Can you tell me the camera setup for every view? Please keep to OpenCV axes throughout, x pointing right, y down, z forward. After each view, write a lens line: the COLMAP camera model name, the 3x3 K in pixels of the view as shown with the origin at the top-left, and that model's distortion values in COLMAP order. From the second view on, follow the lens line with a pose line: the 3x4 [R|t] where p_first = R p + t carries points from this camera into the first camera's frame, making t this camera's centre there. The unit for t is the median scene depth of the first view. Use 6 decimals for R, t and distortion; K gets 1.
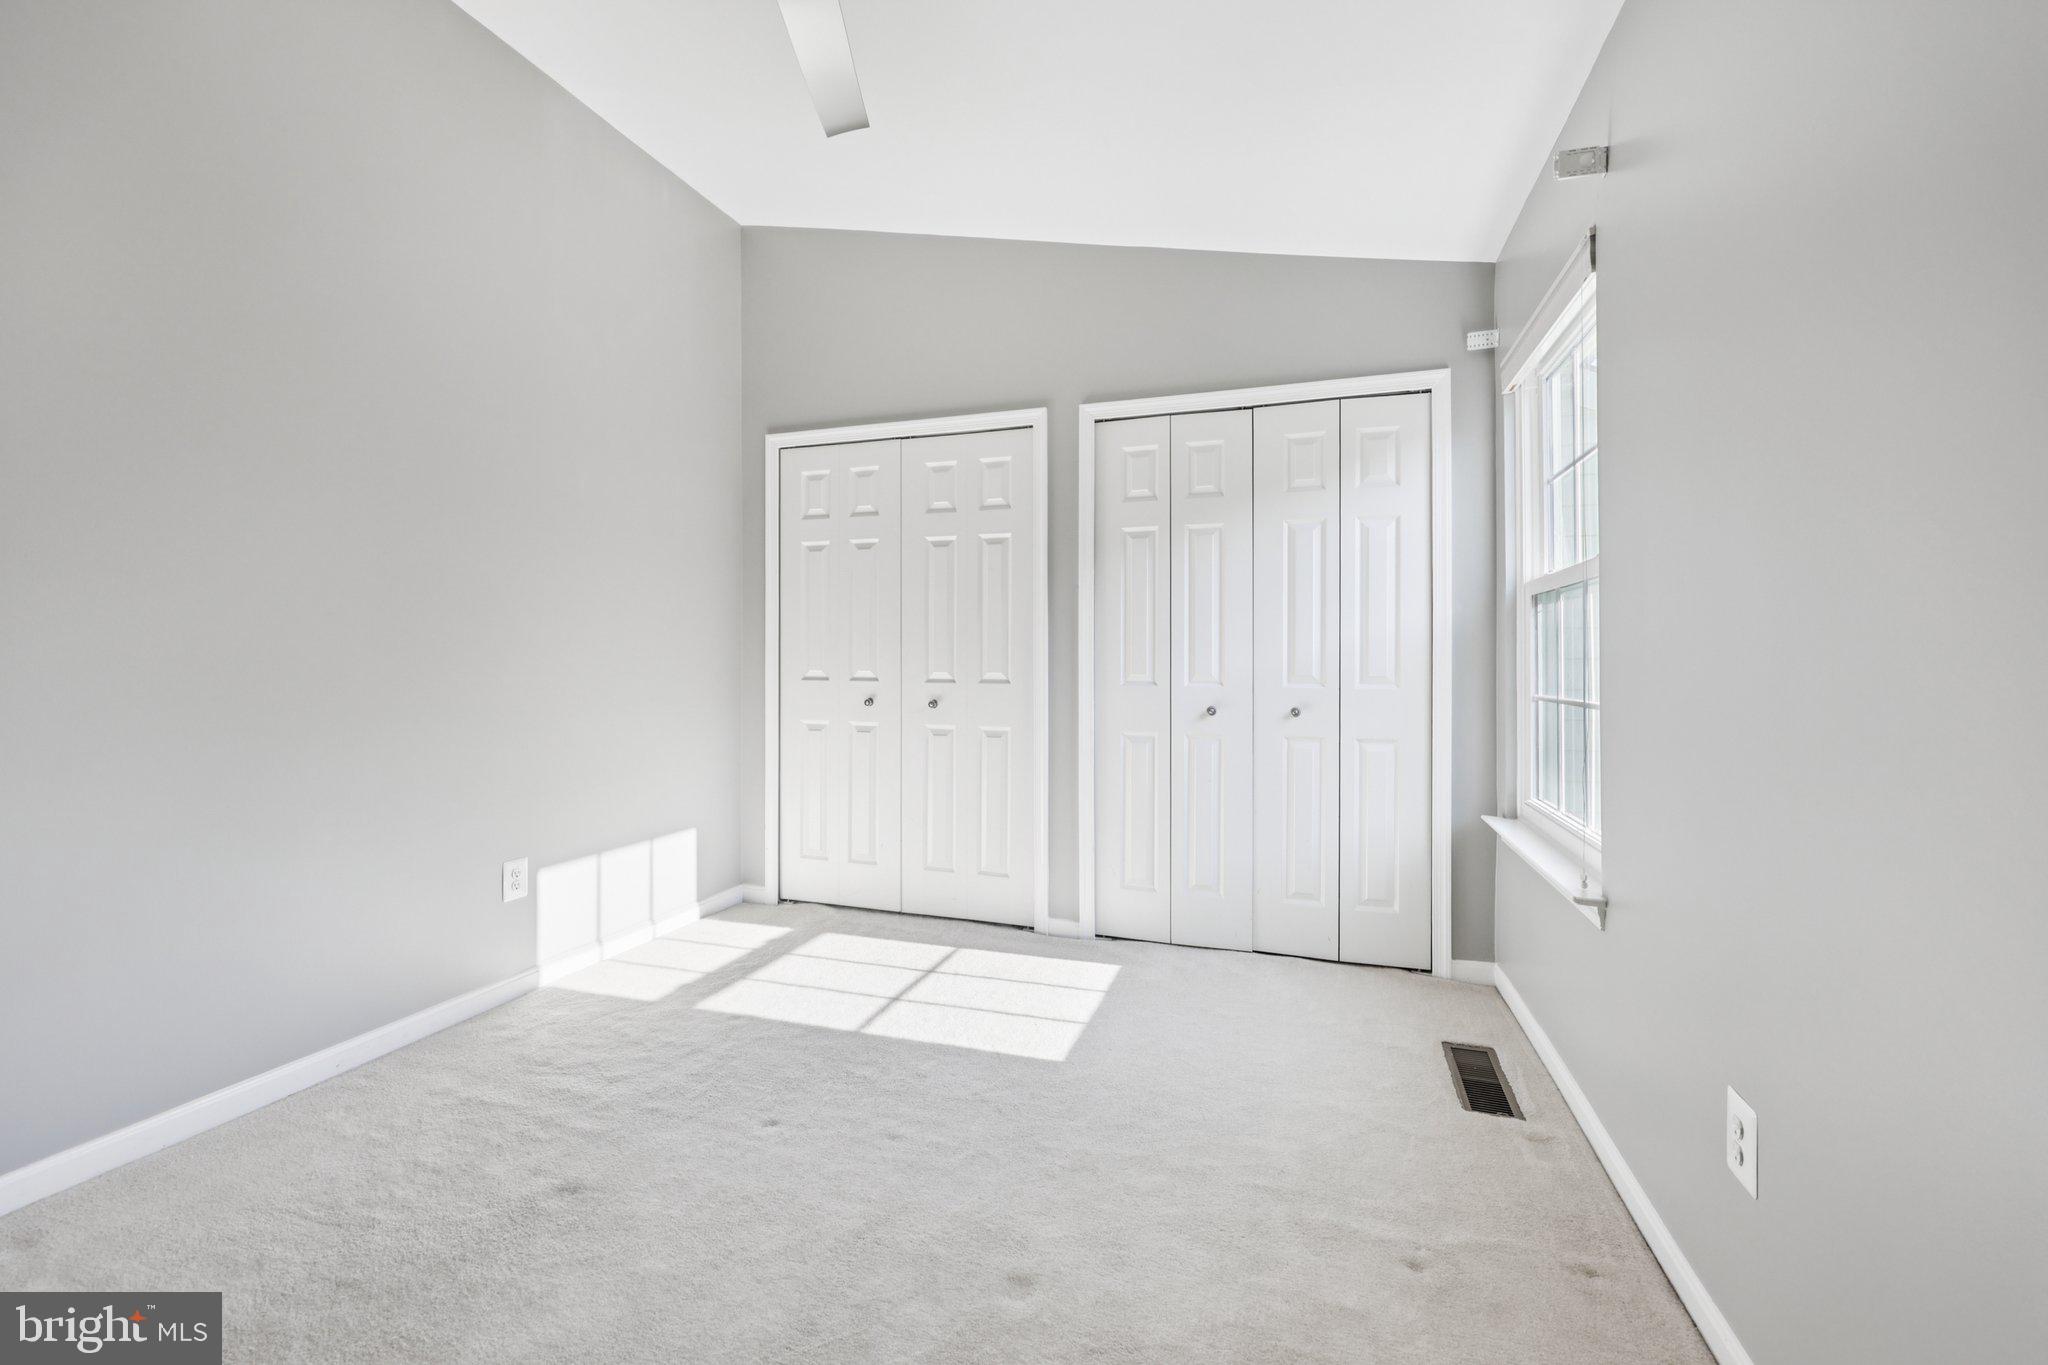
lens RADIAL K [[839.3, 0, 1026.1], [0, 839.3, 661.4], [0, 0, 1]] dist [-0.001808, -0.000437]
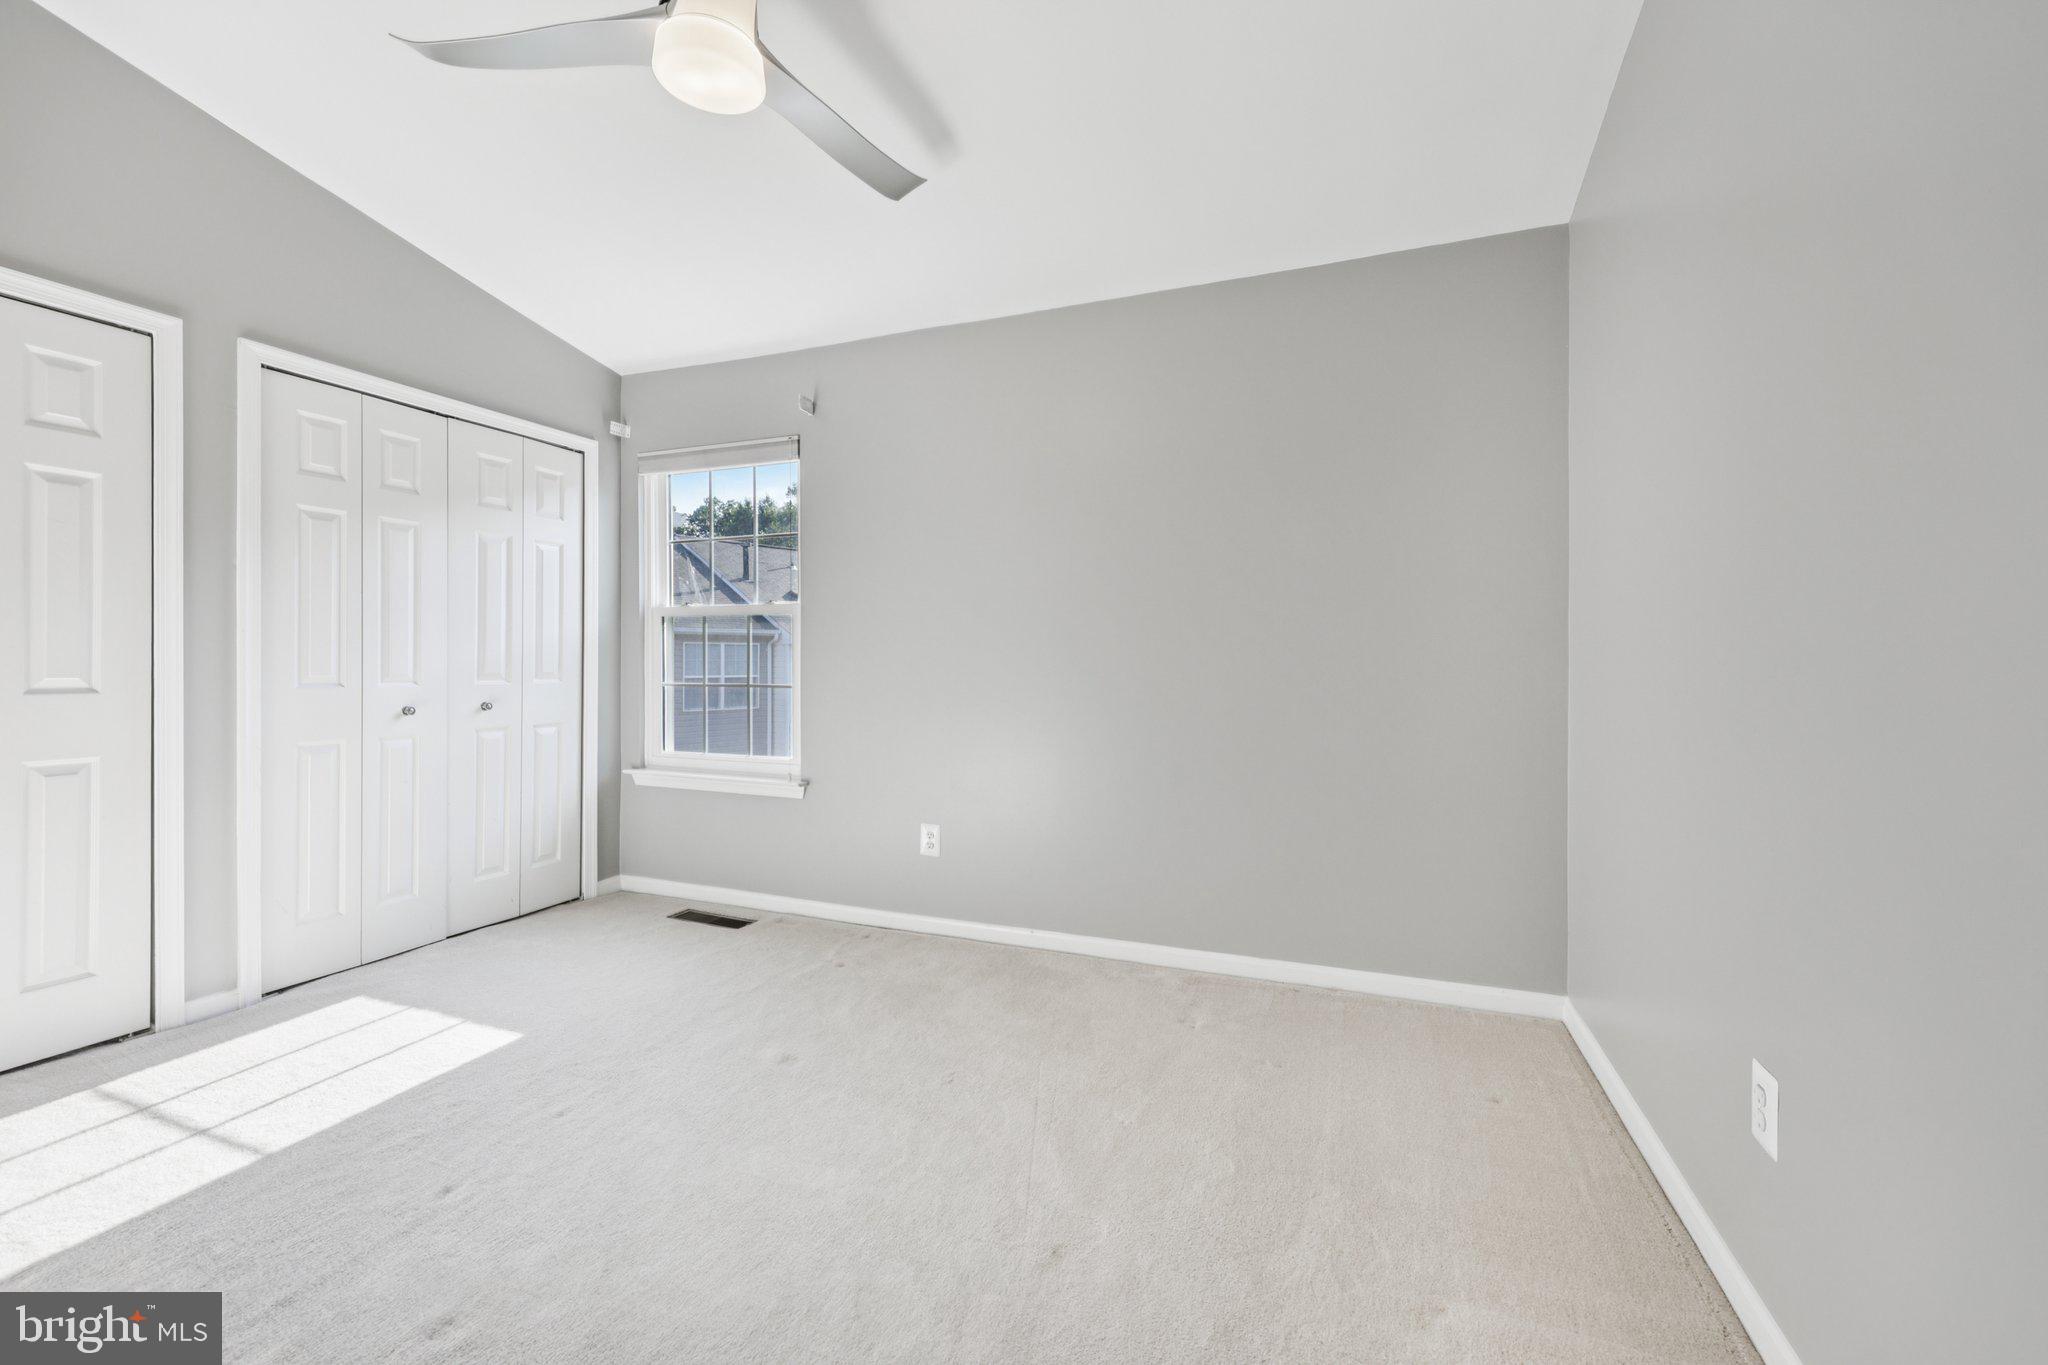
lens RADIAL K [[839.3, 0, 1023.1], [0, 839.3, 670.5], [0, 0, 1]] dist [-0.001808, -0.000437]
pose [[0.050677, -0.014692, 0.998607, -0.750874], [-0.003631, 0.999882, 0.014895, -0.005794], [-0.998708, -0.004381, 0.050618, 0.236713]]
